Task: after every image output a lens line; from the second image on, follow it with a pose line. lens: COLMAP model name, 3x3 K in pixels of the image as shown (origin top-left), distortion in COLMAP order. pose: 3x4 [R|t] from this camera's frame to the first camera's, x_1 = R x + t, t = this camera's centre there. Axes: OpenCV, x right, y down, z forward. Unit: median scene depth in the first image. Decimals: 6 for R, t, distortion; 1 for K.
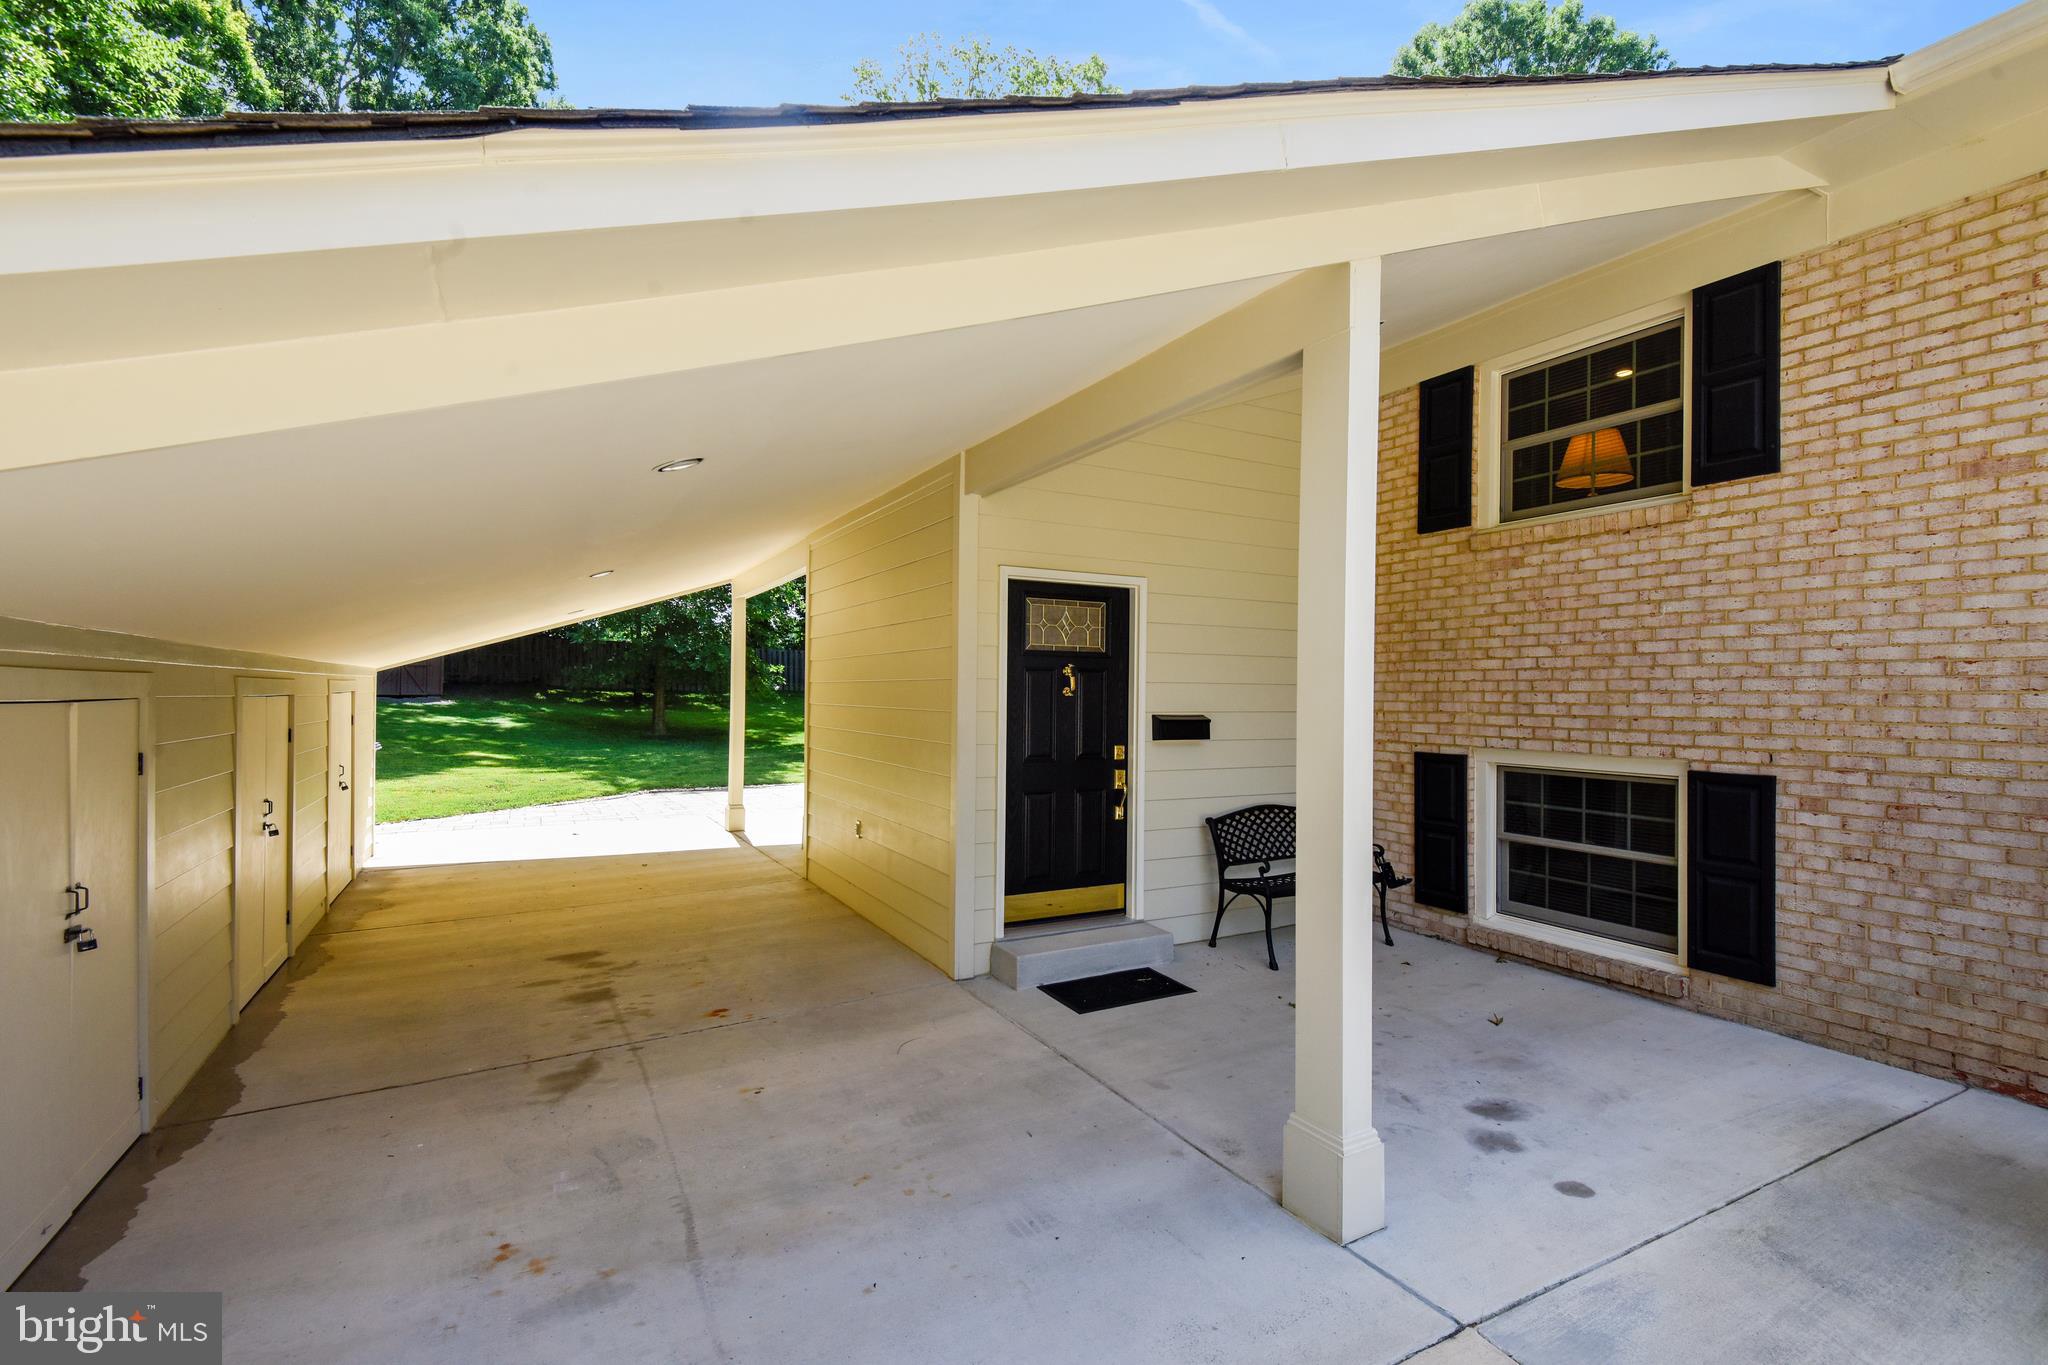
lens RADIAL K [[939.0, 0, 1020.1], [0, 939.0, 695.0], [0, 0, 1]] dist [0.030033, -0.023877]
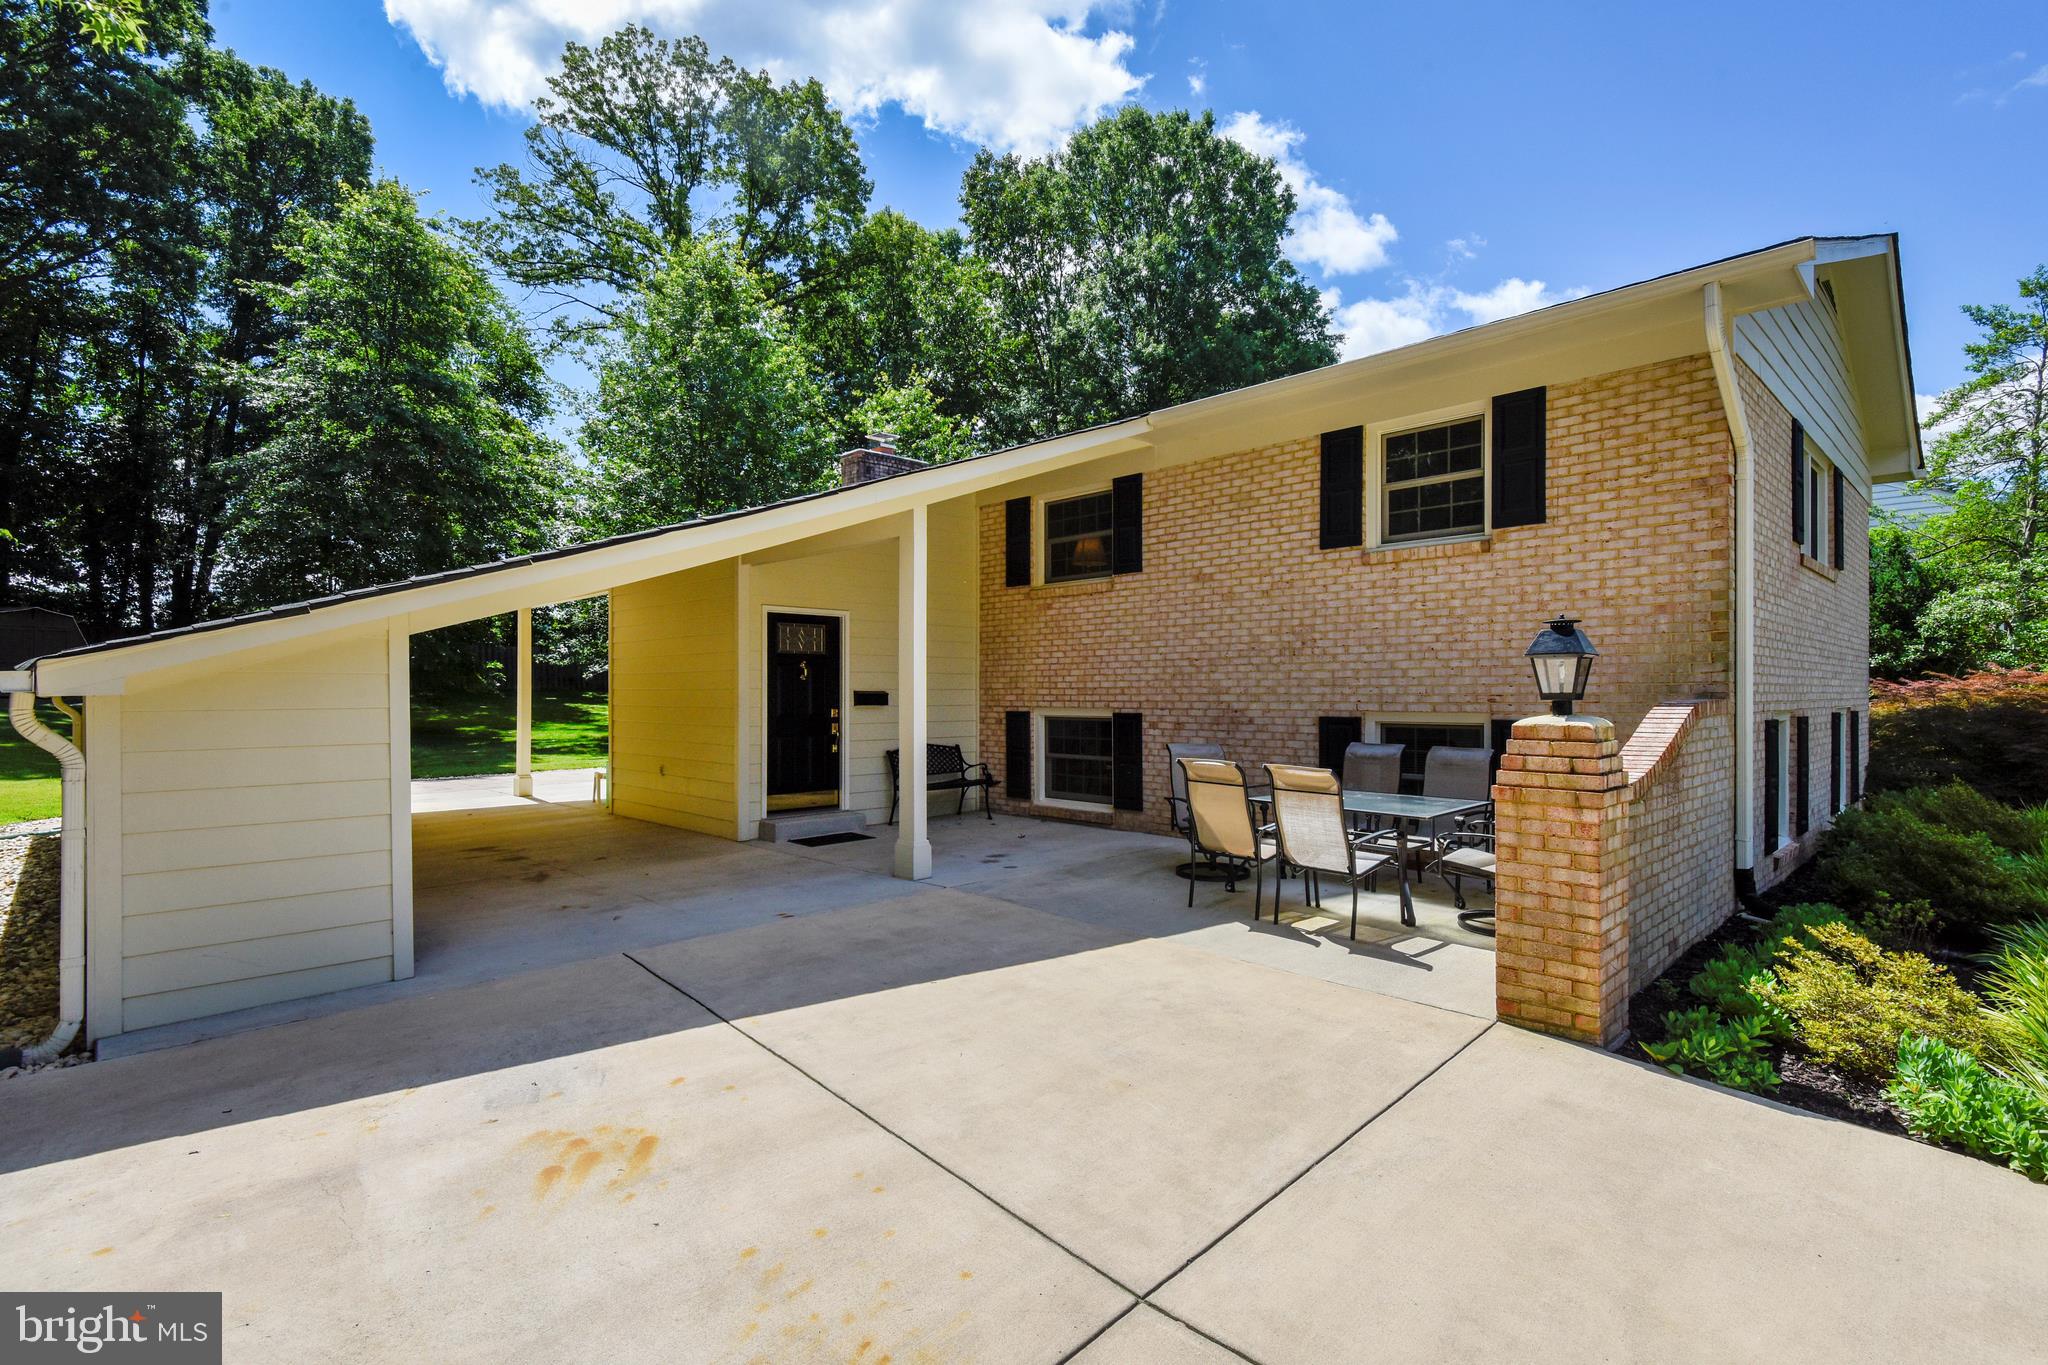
lens RADIAL K [[939.0, 0, 1020.1], [0, 939.0, 695.0], [0, 0, 1]] dist [0.030033, -0.023877]
pose [[0.960281, -0.010756, 0.278828, -0.055068], [0.009909, 0.999941, 0.004445, 0.028985], [-0.278859, -0.001506, 0.960331, -0.876296]]
